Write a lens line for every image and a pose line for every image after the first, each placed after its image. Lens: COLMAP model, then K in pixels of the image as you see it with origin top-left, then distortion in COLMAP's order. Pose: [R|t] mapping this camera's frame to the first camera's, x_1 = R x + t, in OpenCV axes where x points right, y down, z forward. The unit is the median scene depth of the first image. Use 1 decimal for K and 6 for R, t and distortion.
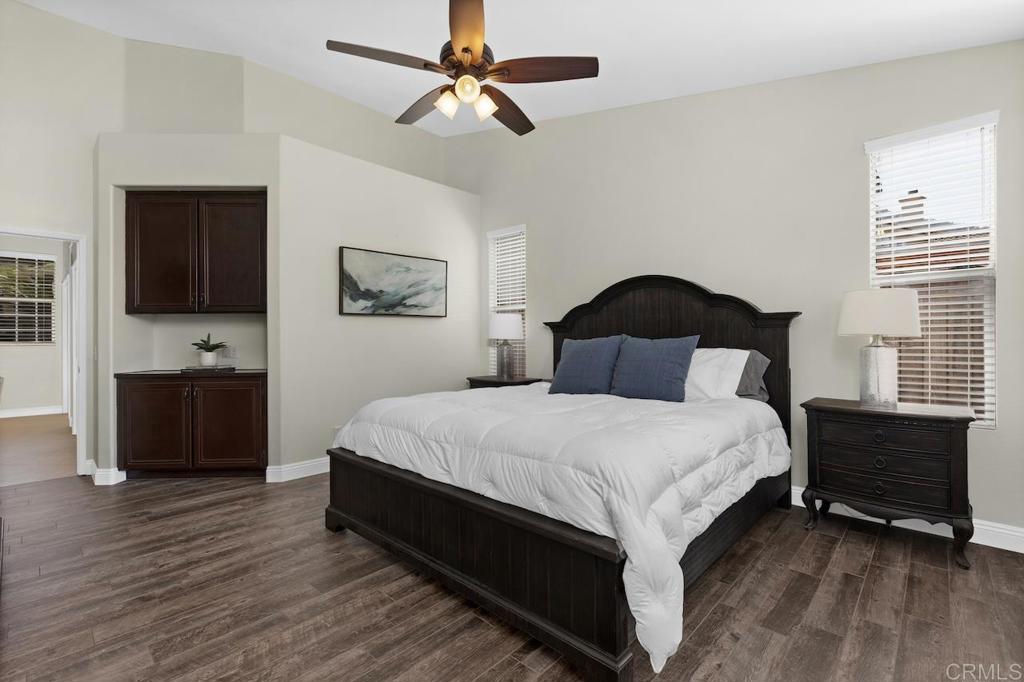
lens RADIAL K [[453.3, 0, 511.9], [0, 453.3, 339.0], [0, 0, 1]] dist [0.000313, -0.000073]
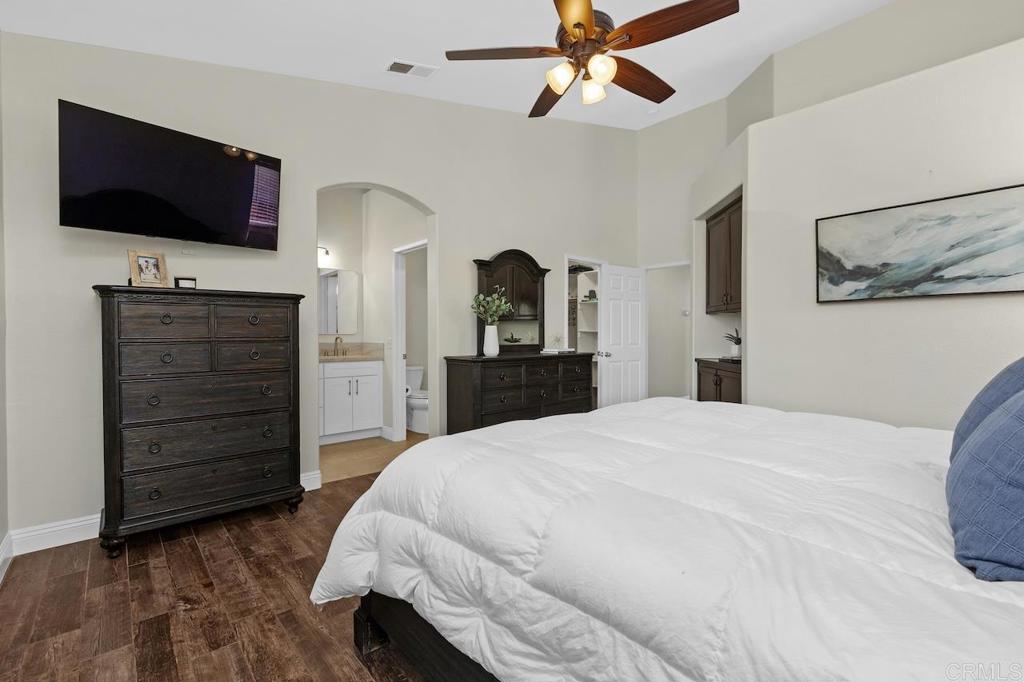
lens RADIAL K [[453.3, 0, 511.2], [0, 453.3, 338.3], [0, 0, 1]] dist [0.000313, -0.000073]
pose [[-0.088017, 0.013976, -0.996021, 0.457064], [-0.000857, 0.999900, 0.014106, -0.002317], [0.996119, 0.002095, -0.087996, 0.498464]]
